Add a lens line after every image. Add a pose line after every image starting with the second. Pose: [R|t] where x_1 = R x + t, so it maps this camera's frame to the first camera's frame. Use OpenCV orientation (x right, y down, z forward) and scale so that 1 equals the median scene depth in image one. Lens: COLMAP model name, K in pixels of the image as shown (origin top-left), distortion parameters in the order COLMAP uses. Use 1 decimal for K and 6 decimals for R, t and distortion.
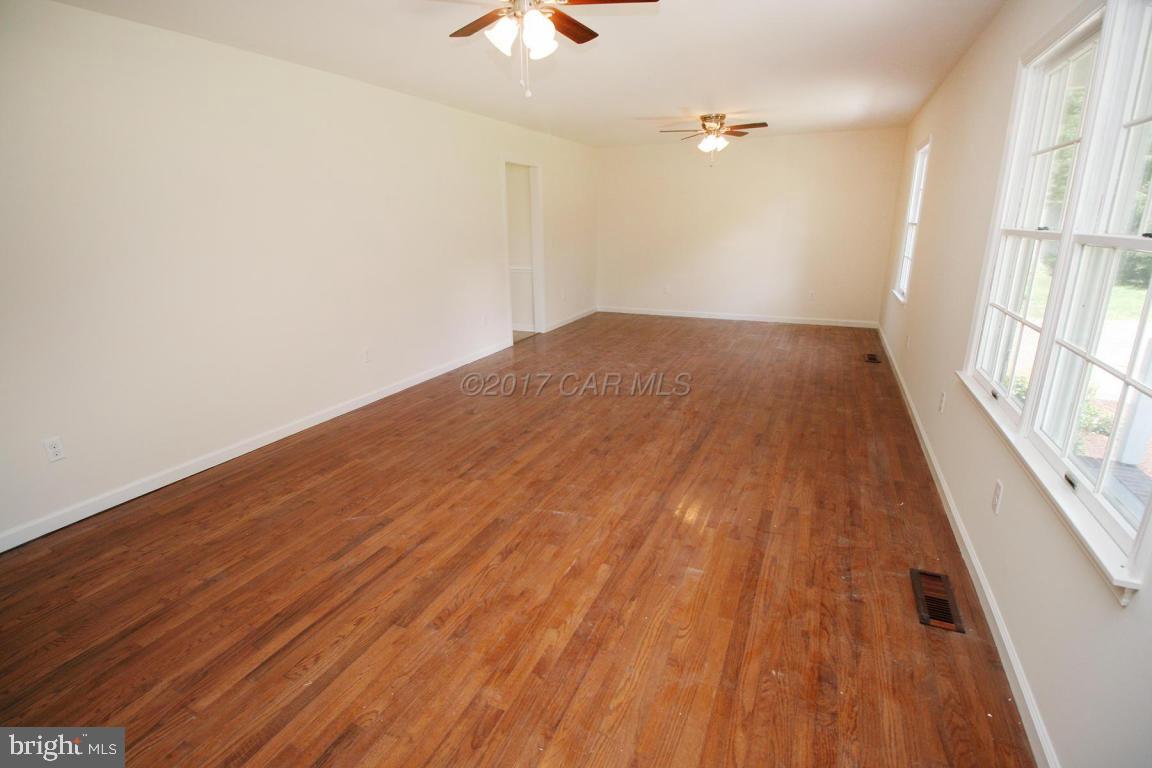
lens RADIAL K [[542.4, 0, 576.0], [0, 542.4, 384.0], [0, 0, 1]] dist [0.001754, -0.015216]
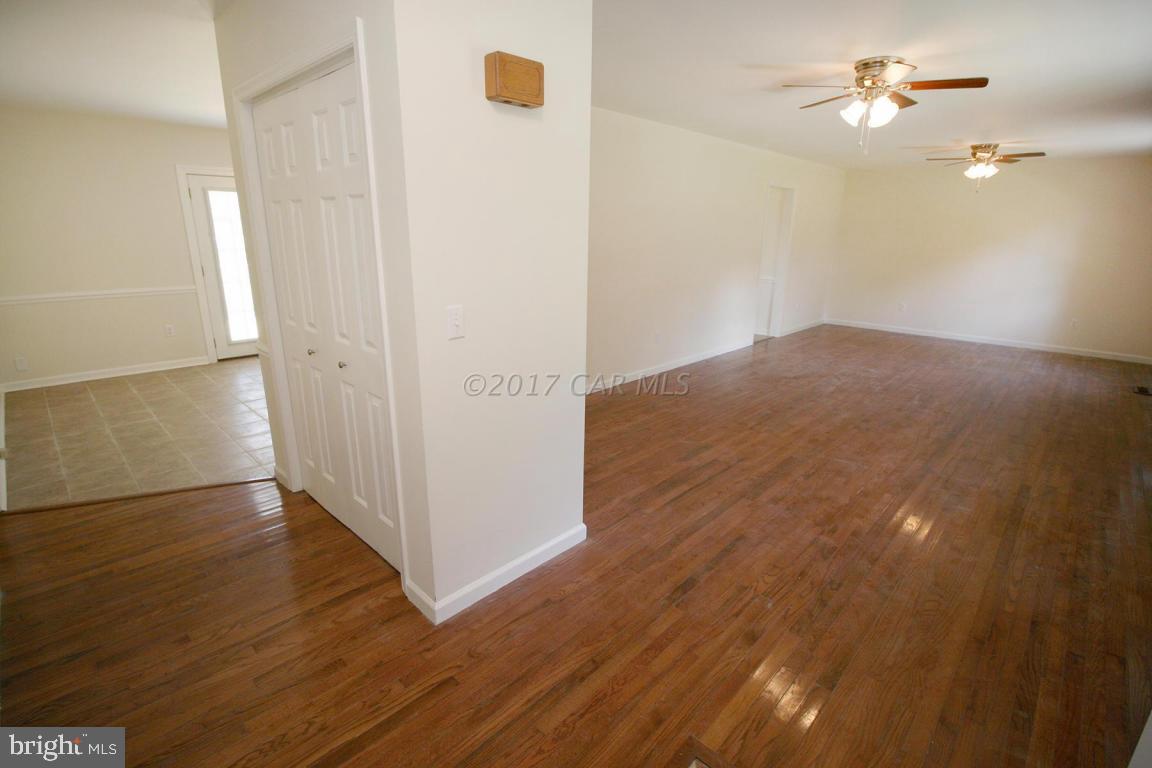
lens RADIAL K [[542.4, 0, 576.0], [0, 542.4, 384.0], [0, 0, 1]] dist [0.001754, -0.015216]
pose [[0.944367, 0.114840, -0.308192, -0.225127], [-0.120325, 0.992734, 0.001216, 0.113994], [0.306092, 0.035934, 0.951323, -0.412428]]
